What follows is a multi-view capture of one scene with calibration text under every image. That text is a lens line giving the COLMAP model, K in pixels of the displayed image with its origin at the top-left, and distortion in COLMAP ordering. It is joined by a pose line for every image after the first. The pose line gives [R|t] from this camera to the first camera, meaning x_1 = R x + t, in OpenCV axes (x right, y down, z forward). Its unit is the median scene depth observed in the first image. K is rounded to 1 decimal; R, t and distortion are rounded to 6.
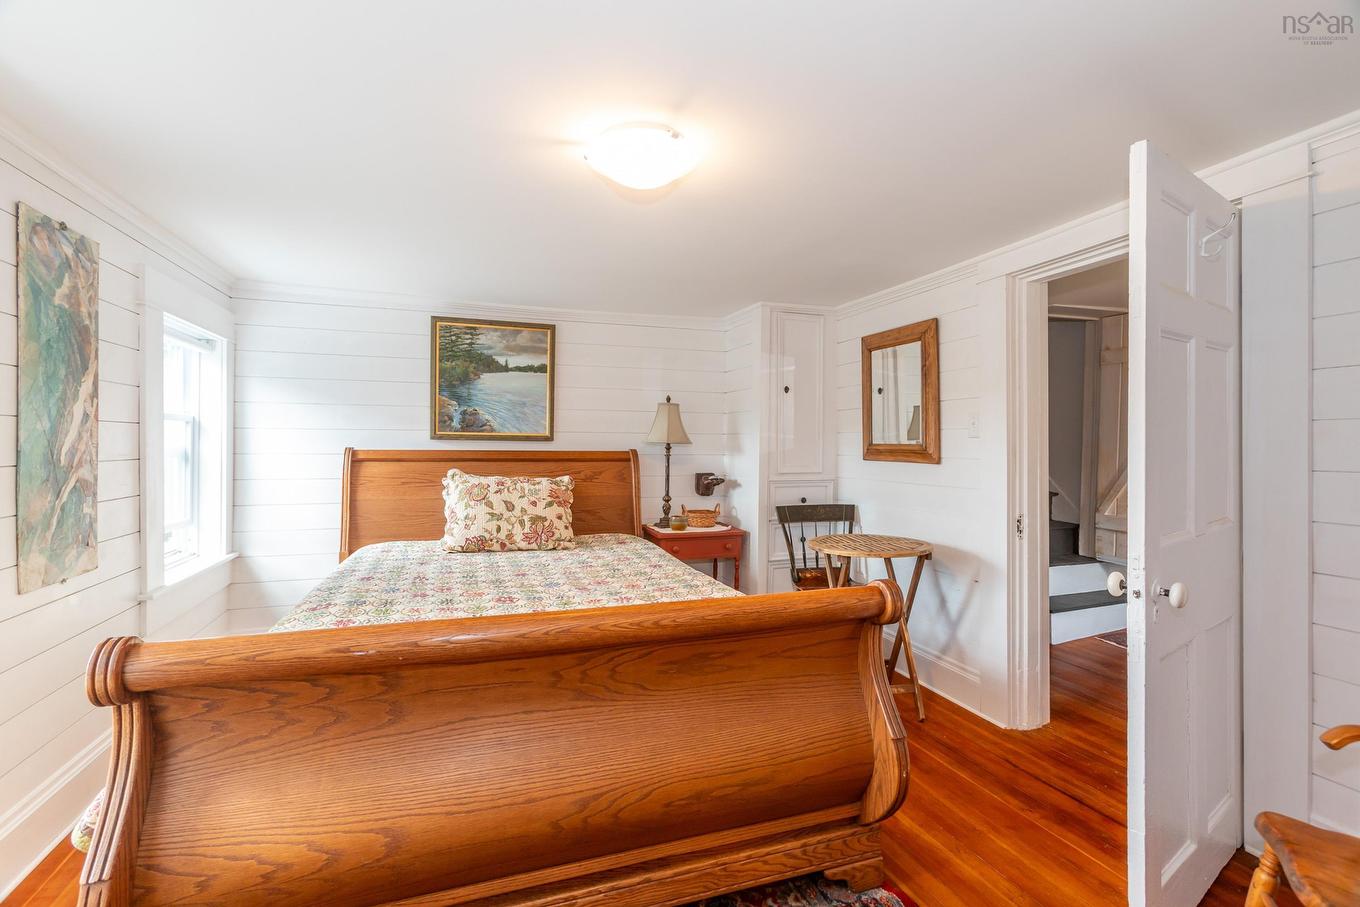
lens RADIAL K [[611.2, 0, 678.0], [0, 611.2, 449.3], [0, 0, 1]] dist [-0.018710, 0.010095]
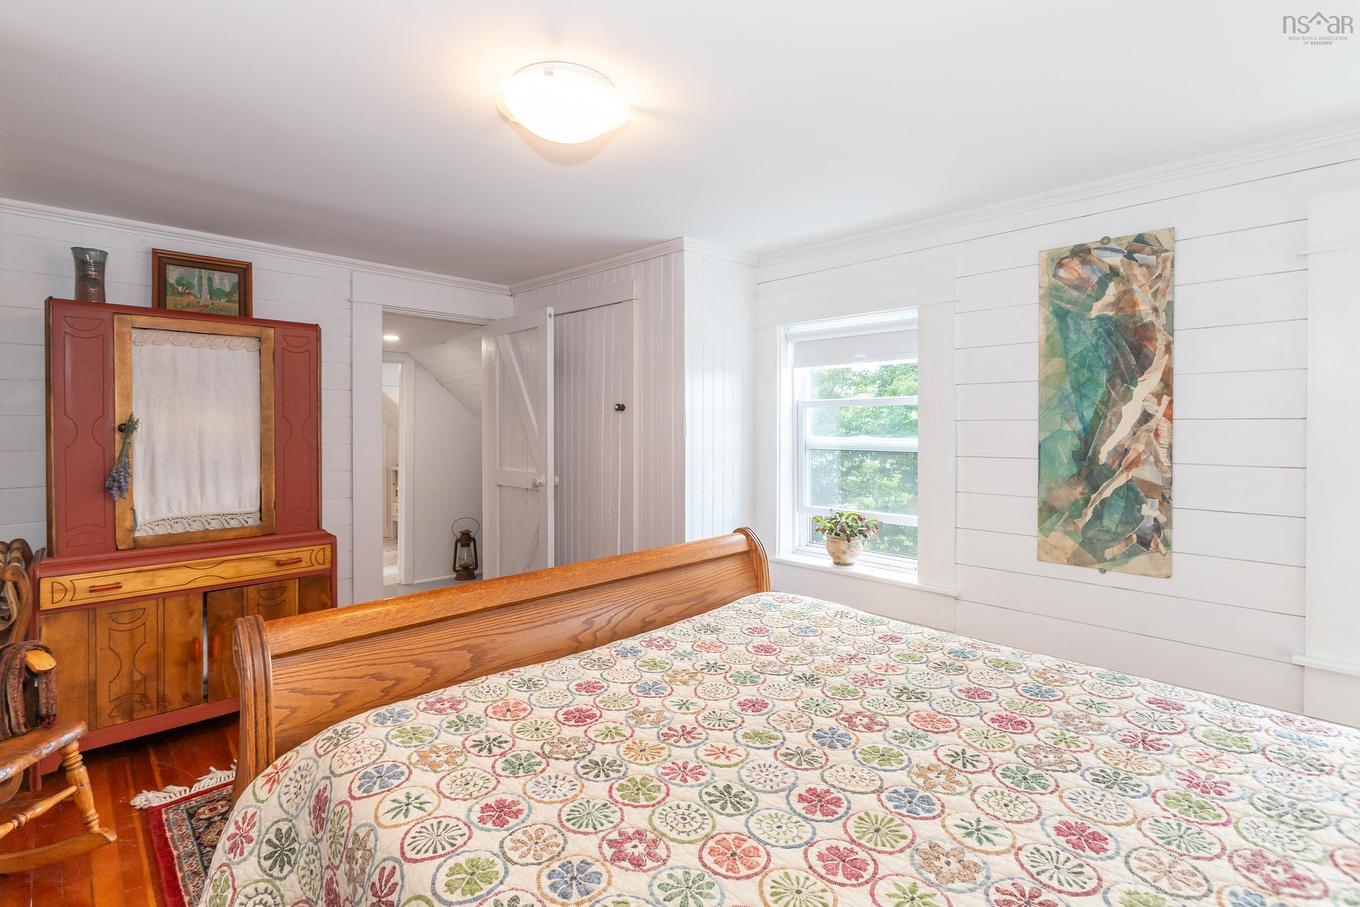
lens RADIAL K [[629.3, 0, 679.7], [0, 629.3, 428.1], [0, 0, 1]] dist [-0.008231, 0.000353]
pose [[-0.904633, -0.001462, -0.426189, 0.082673], [-0.007613, 0.999890, 0.012729, -0.025487], [0.426124, 0.014760, -0.904544, 0.977020]]
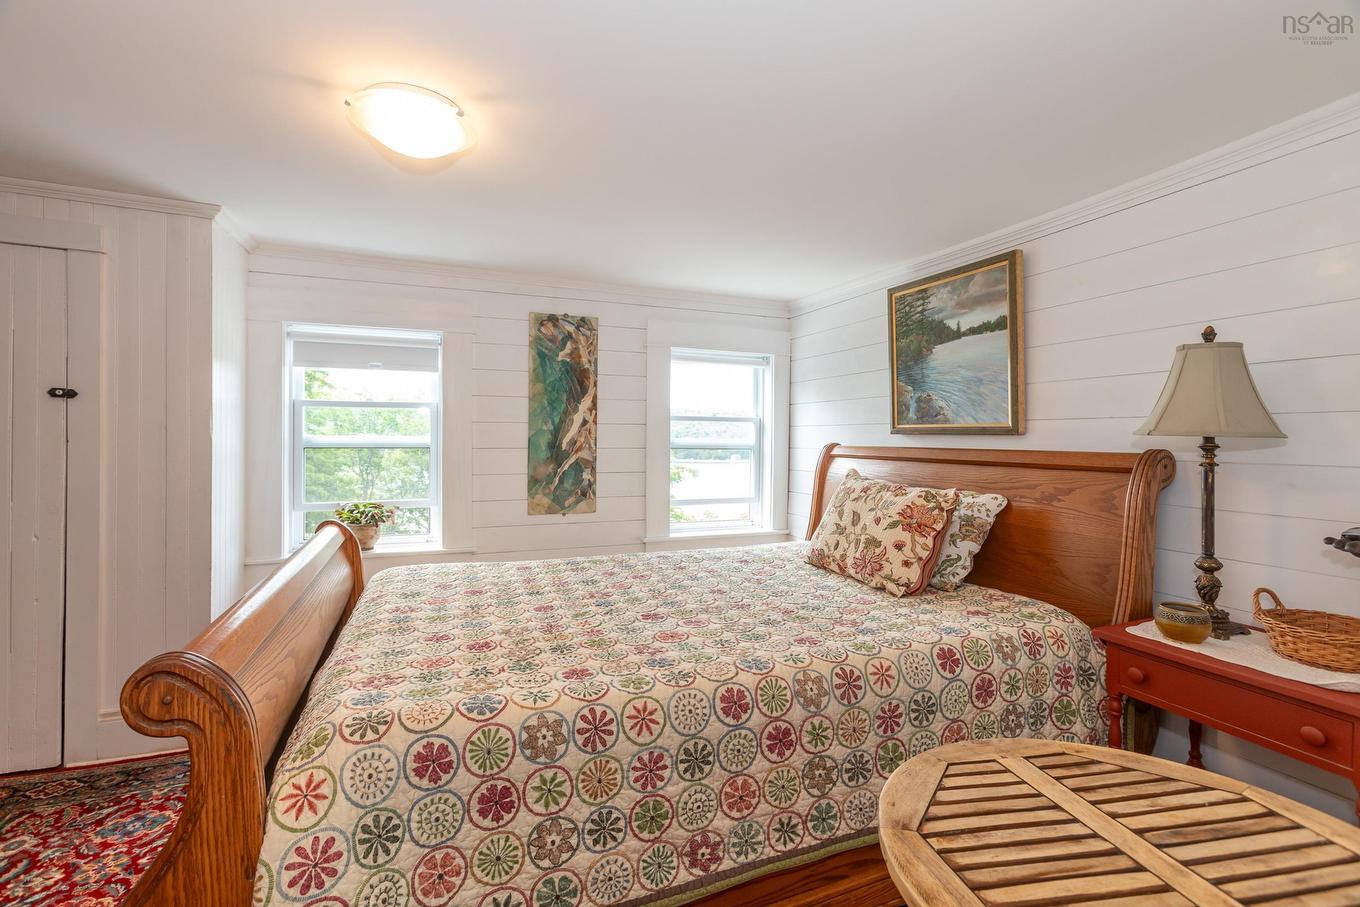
lens RADIAL K [[611.1, 0, 675.5], [0, 611.1, 441.2], [0, 0, 1]] dist [-0.018341, 0.000168]
pose [[0.055551, -0.000716, -0.998456, 0.465029], [-0.016120, 0.999869, -0.001614, 0.000021], [0.998326, 0.016185, 0.055532, 0.710976]]
